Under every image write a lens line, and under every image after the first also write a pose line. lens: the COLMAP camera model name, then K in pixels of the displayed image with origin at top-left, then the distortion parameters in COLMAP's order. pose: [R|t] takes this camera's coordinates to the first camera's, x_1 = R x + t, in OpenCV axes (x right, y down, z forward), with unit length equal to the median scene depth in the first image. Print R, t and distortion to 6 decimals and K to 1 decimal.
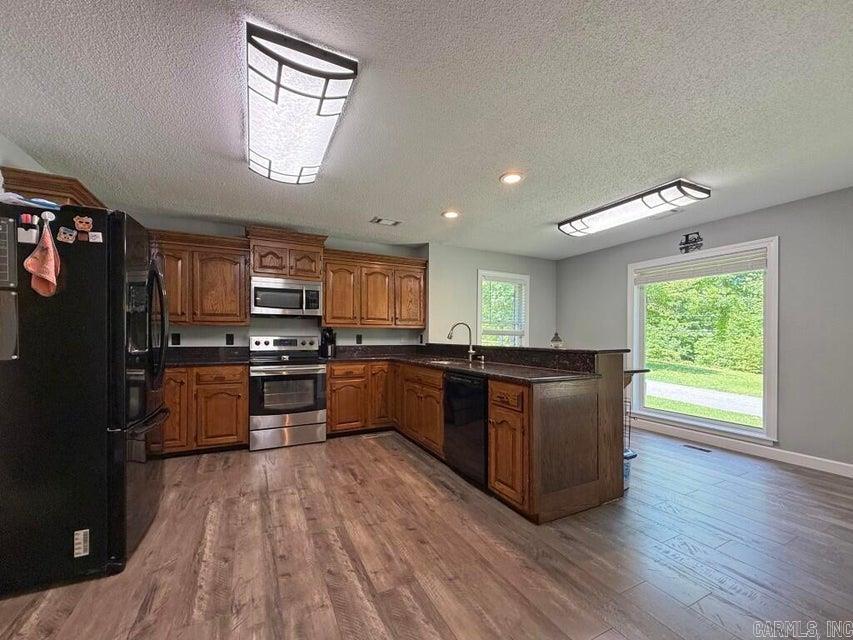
lens RADIAL K [[345.2, 0, 424.9], [0, 345.2, 337.3], [0, 0, 1]] dist [-0.000305, -0.000047]
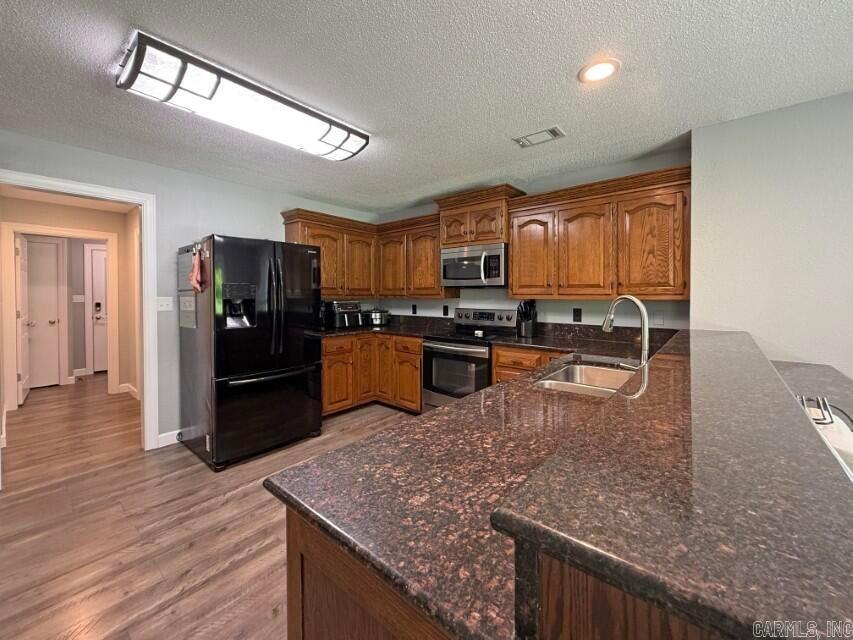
lens RADIAL K [[348.2, 0, 426.9], [0, 348.2, 297.4], [0, 0, 1]] dist [-0.000225, -0.000161]
pose [[0.402168, 0.004083, -0.915557, 0.381979], [0.001821, 0.999985, 0.005259, -0.040173], [0.915564, -0.003782, 0.402154, 0.531681]]
